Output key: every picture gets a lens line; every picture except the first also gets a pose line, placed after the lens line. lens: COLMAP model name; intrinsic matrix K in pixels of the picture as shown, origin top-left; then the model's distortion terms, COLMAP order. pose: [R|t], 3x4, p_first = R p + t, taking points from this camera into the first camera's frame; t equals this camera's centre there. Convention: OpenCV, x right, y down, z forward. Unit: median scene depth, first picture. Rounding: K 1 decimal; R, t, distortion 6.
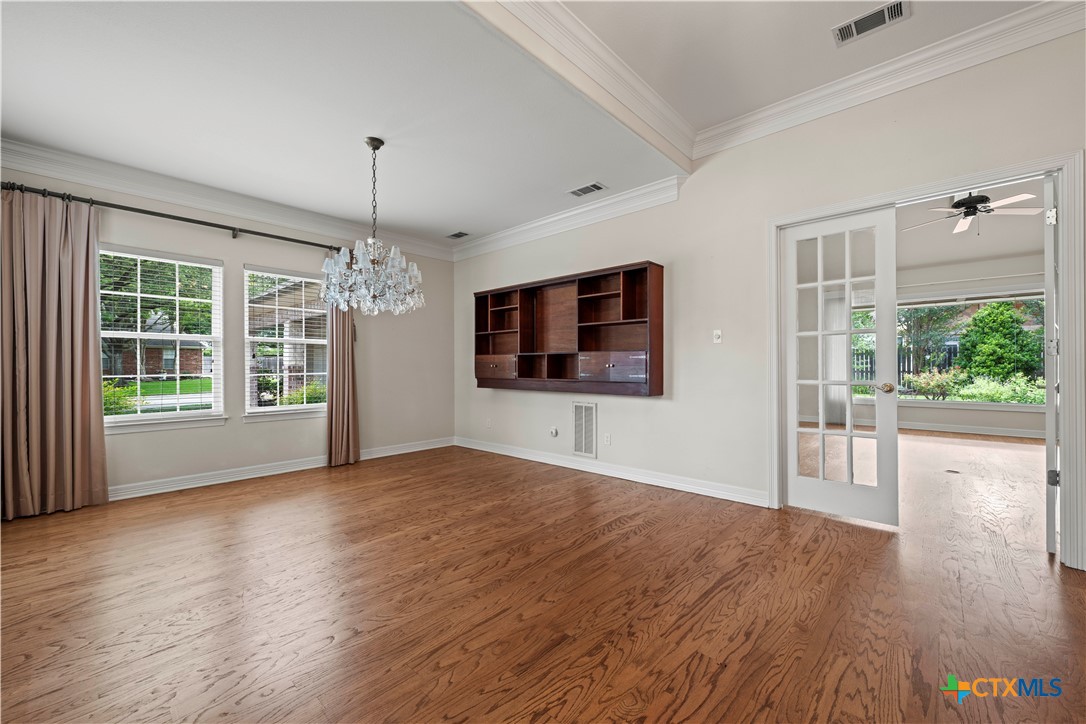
lens RADIAL K [[429.8, 0, 547.9], [0, 429.8, 363.1], [0, 0, 1]] dist [-0.000479, -0.000685]
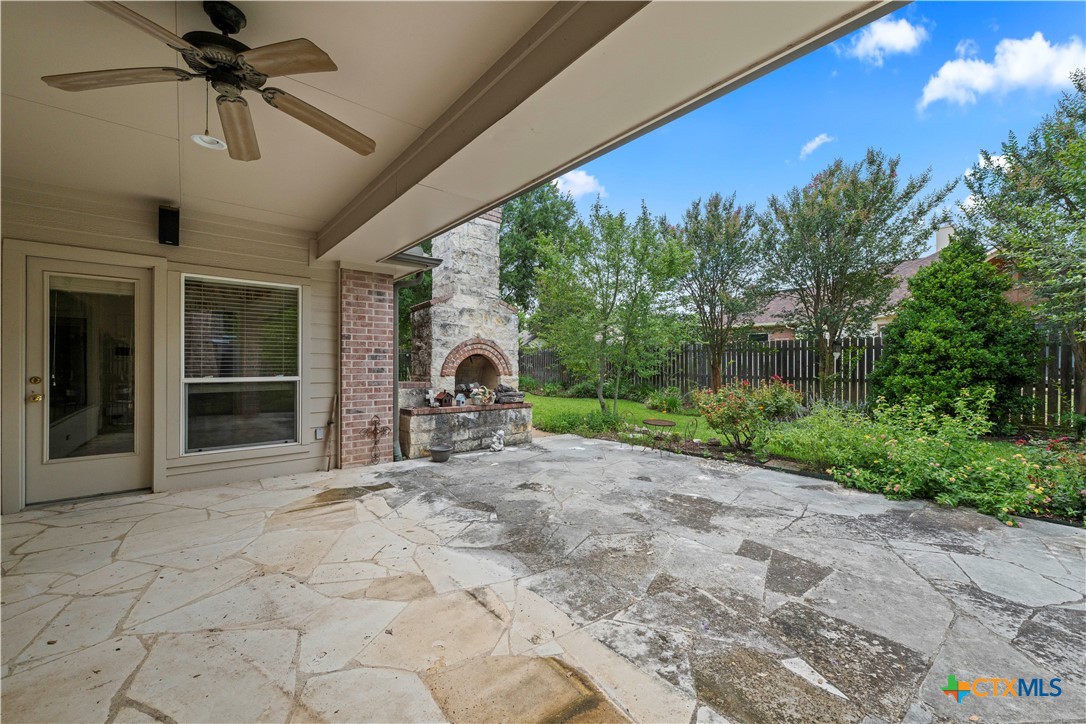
lens RADIAL K [[429.8, 0, 546.3], [0, 429.8, 364.4], [0, 0, 1]] dist [-0.000479, -0.000685]
pose [[0.992424, 0.005773, -0.122723, 0.657644], [-0.004873, 0.999959, 0.007632, -0.005646], [0.122762, -0.006976, 0.992412, 0.449058]]
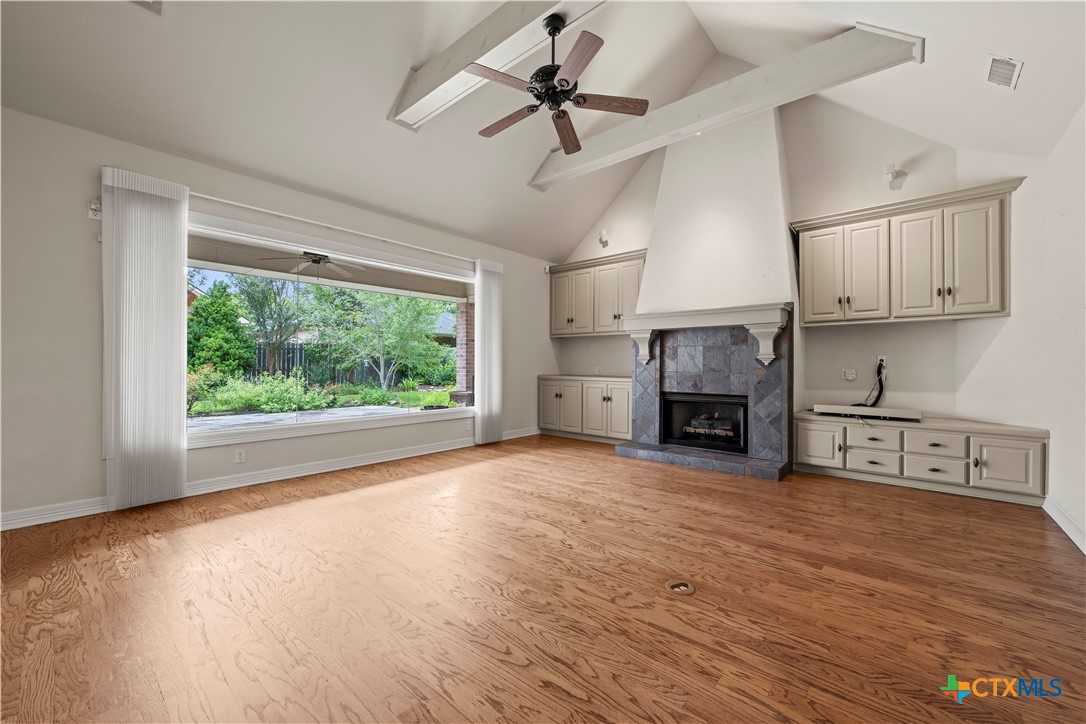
lens RADIAL K [[429.8, 0, 551.2], [0, 429.8, 363.3], [0, 0, 1]] dist [-0.000479, -0.000685]
pose [[-0.035099, 0.006498, 0.999363, 0.146964], [-0.014090, 0.999876, -0.006996, 0.003584], [-0.999284, -0.014326, -0.035003, 0.361701]]
